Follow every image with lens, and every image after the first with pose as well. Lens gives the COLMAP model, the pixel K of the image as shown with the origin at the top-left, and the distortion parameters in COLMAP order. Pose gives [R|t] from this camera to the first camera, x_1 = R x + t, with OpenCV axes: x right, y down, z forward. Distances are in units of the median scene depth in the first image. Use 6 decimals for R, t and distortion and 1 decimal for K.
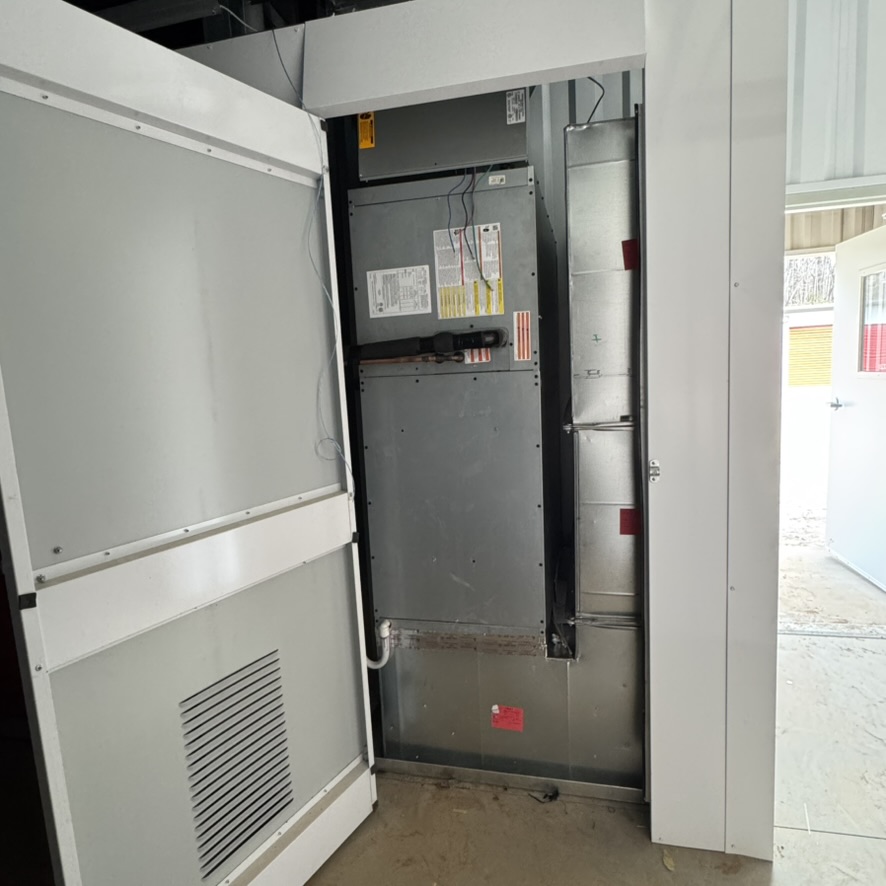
lens RADIAL K [[609.9, 0, 443.0], [0, 609.9, 443.0], [0, 0, 1]] dist [0.002892, 0.003024]
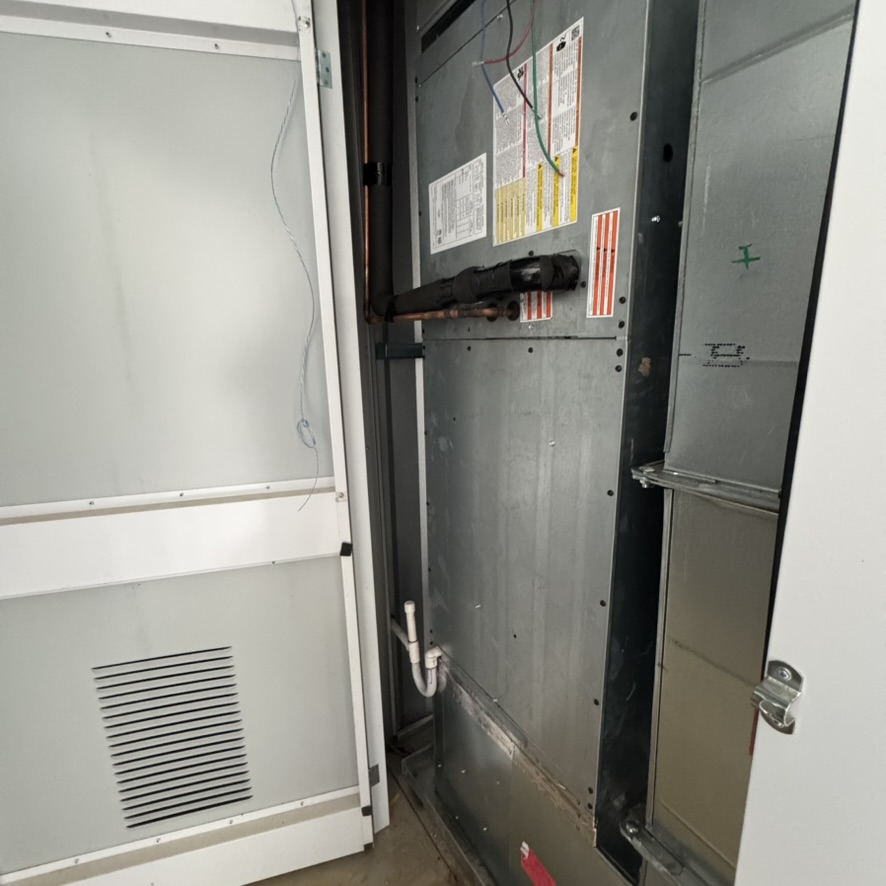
lens RADIAL K [[475.9, 0, 443.0], [0, 475.9, 443.0], [0, 0, 1]] dist [-0.001166, 0.000212]
pose [[0.715942, 0.185020, -0.673198, 0.316309], [-0.099586, 0.981449, 0.163830, -0.086559], [0.691021, -0.050251, 0.721086, 0.631856]]
